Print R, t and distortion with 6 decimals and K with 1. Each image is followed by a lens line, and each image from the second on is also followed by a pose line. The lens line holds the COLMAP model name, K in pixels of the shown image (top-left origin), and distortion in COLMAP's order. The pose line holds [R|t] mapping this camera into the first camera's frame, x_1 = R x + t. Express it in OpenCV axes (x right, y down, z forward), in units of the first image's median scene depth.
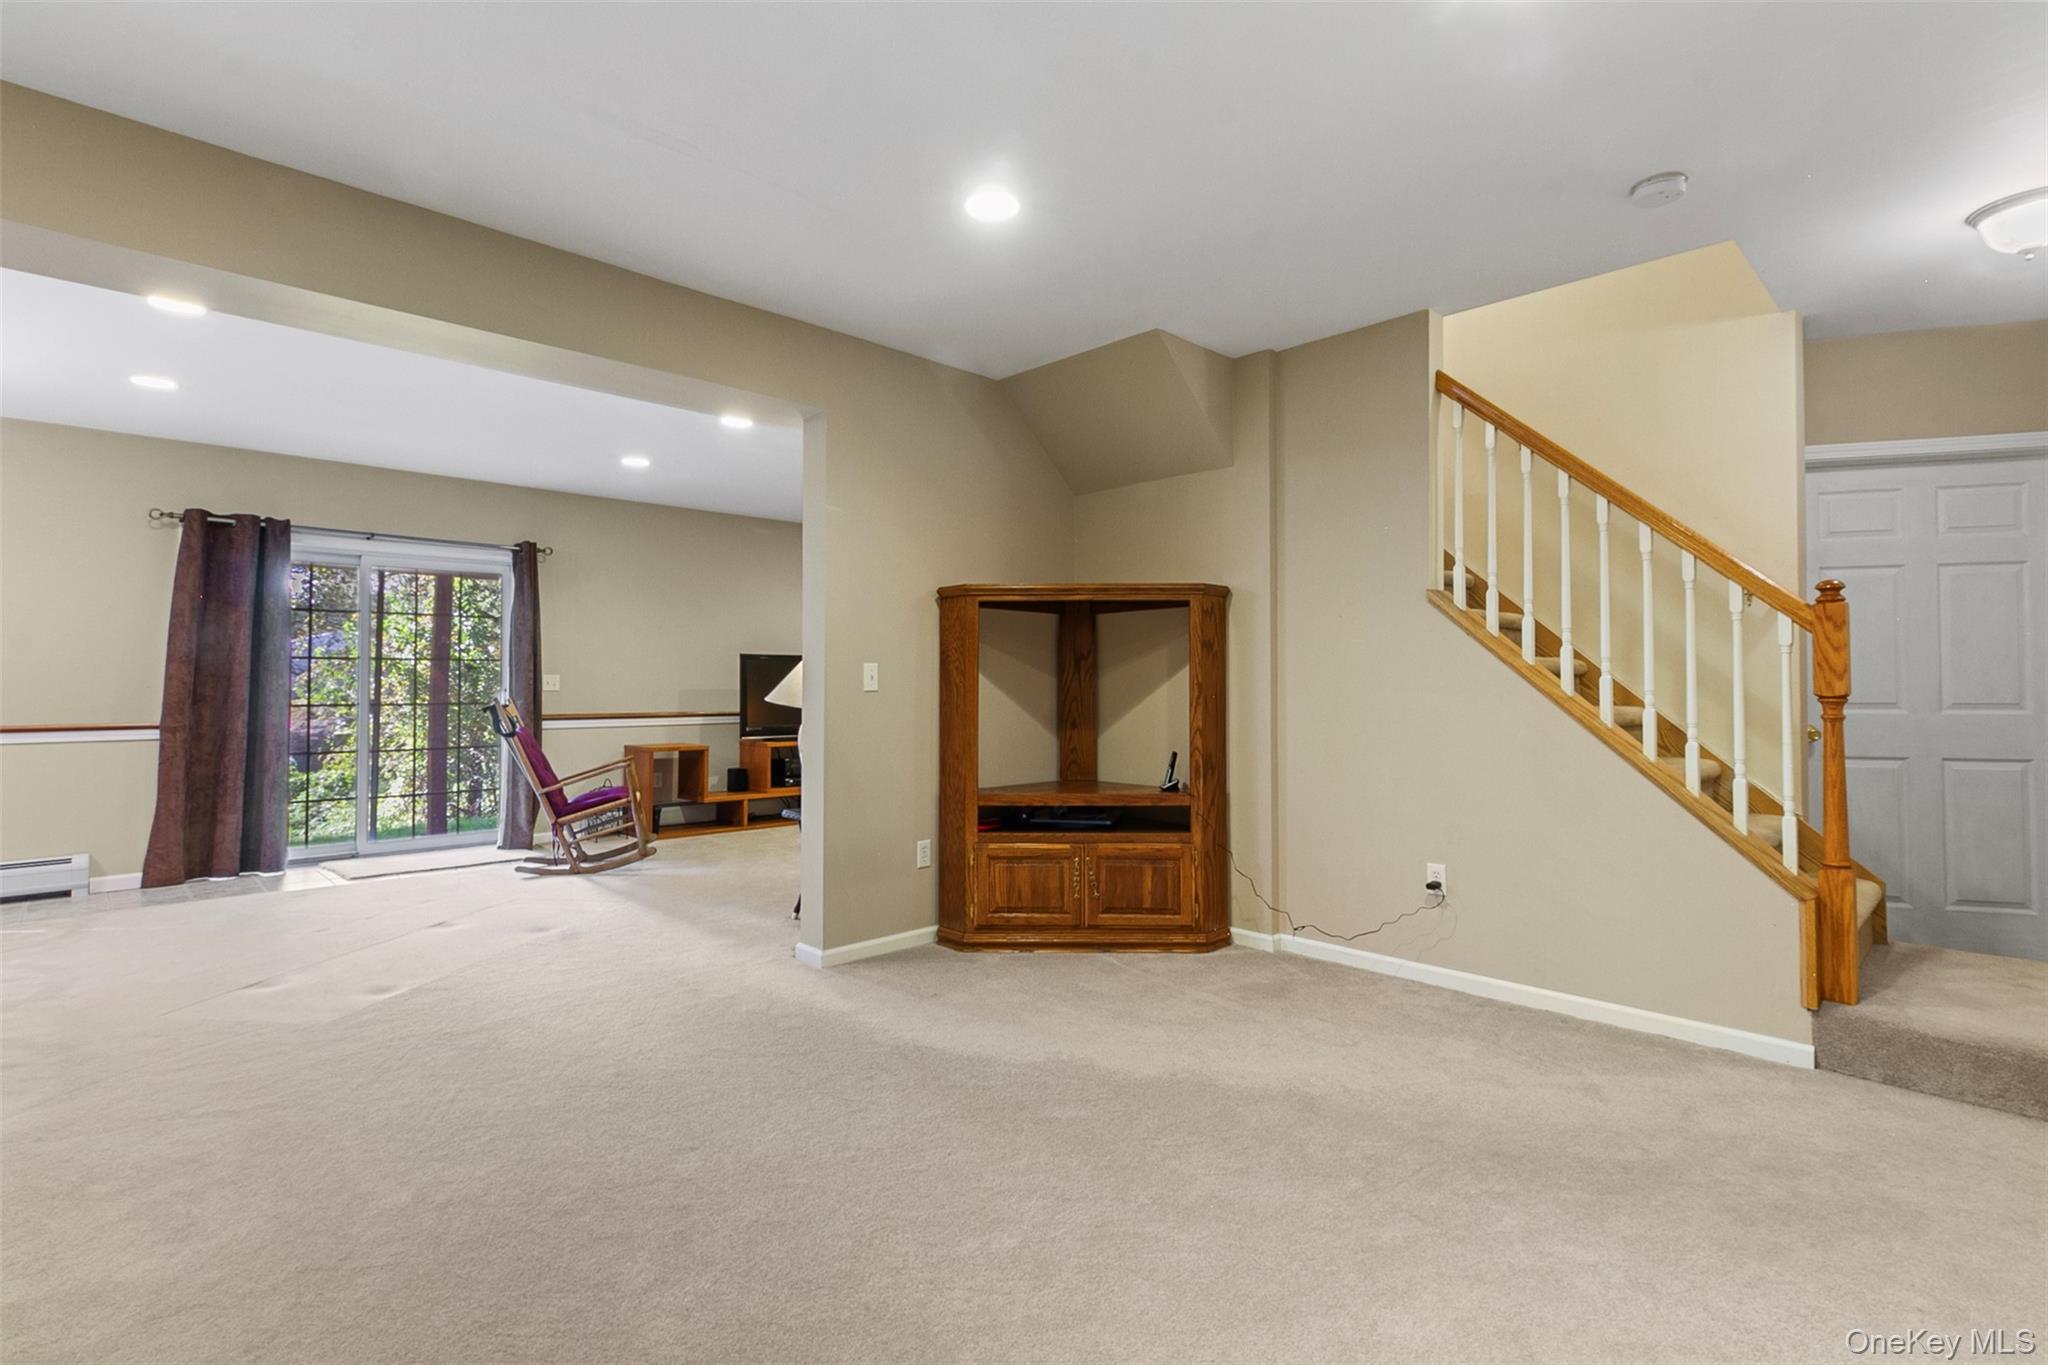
lens RADIAL K [[956.3, 0, 1025.6], [0, 956.3, 667.4], [0, 0, 1]] dist [-0.001234, -0.000172]
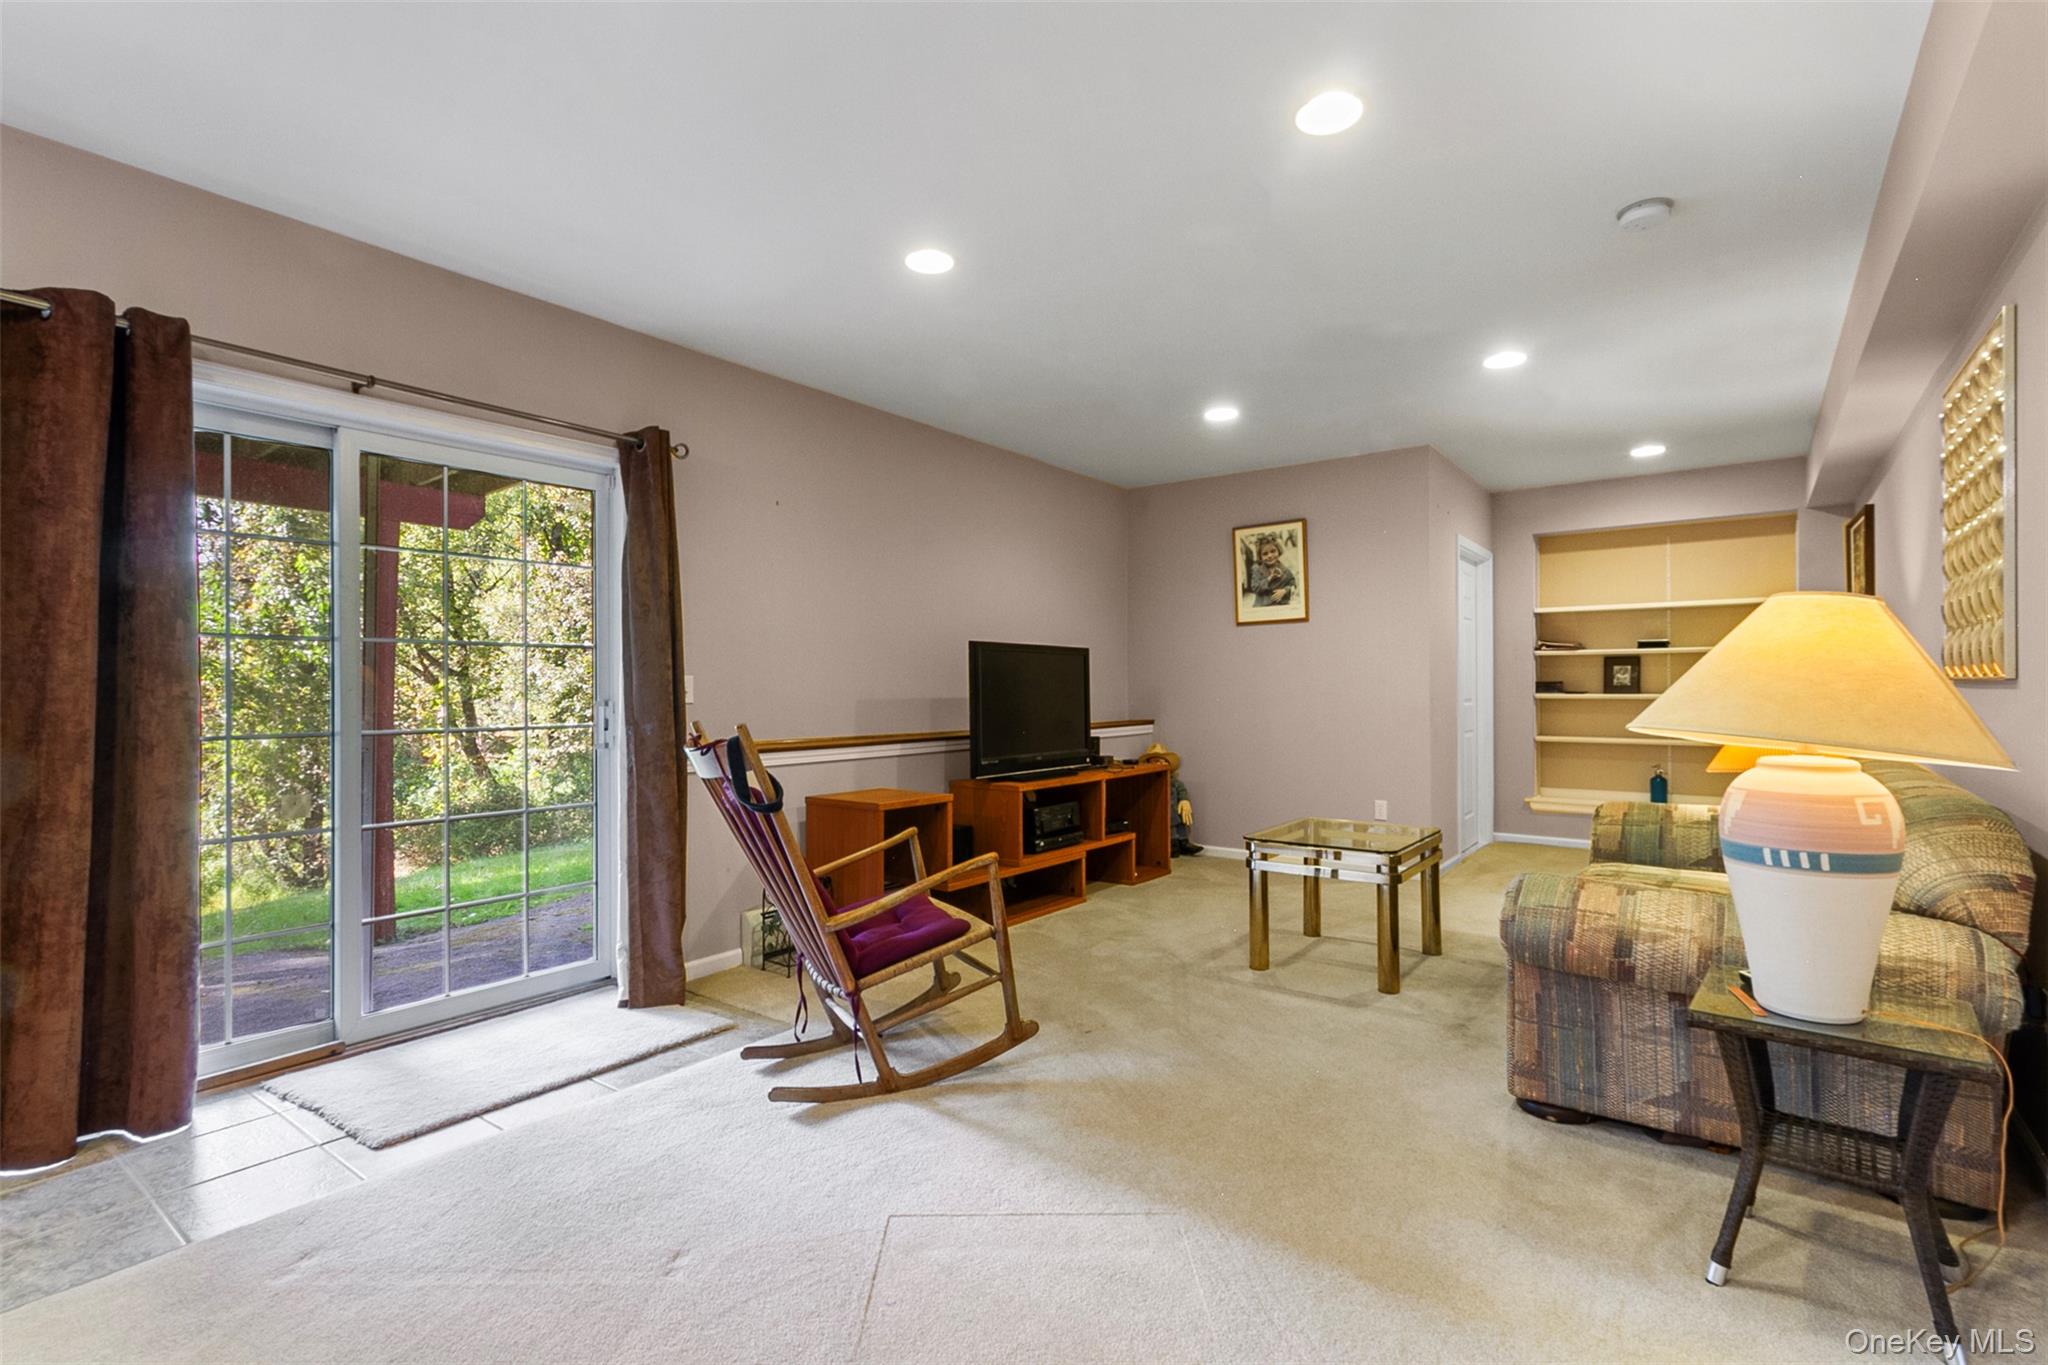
lens RADIAL K [[950.1, 0, 1024.0], [0, 950.1, 682.5], [0, 0, 1]] dist [0.000949, 0.005850]
pose [[0.989538, -0.004444, 0.144201, -0.459677], [0.002421, 0.999896, 0.014197, 0.006376], [-0.144249, -0.013699, 0.989447, 0.513699]]
